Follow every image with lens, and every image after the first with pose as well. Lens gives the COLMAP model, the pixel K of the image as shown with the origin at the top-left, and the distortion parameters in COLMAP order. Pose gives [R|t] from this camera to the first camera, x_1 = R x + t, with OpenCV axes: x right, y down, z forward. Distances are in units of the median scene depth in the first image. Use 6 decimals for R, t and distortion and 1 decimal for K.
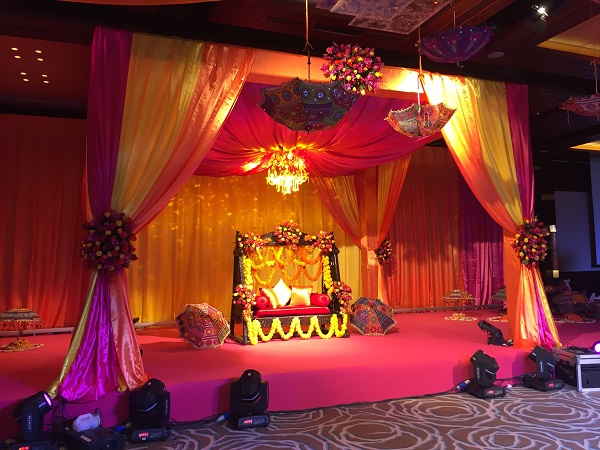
lens RADIAL K [[506.9, 0, 299.8], [0, 506.9, 222.3], [0, 0, 1]] dist [0.018967, -0.005042]
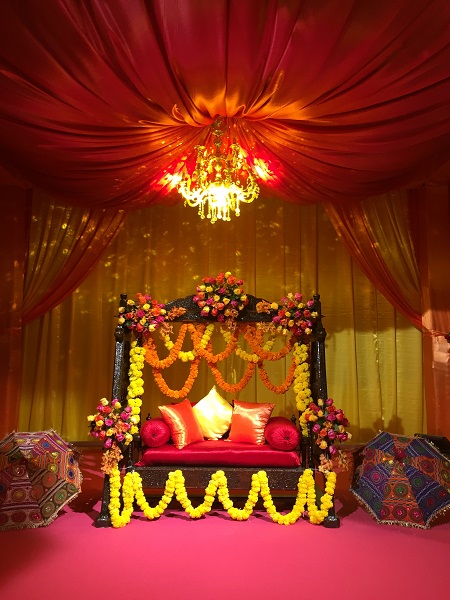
lens RADIAL K [[506.9, 0, 224.8], [0, 506.9, 303.9], [0, 0, 1]] dist [0.018967, -0.005042]
pose [[0.936701, -0.013394, -0.349873, 0.158933], [0.009196, 0.999864, -0.013656, 0.034784], [0.350009, 0.009574, 0.936698, 0.527379]]
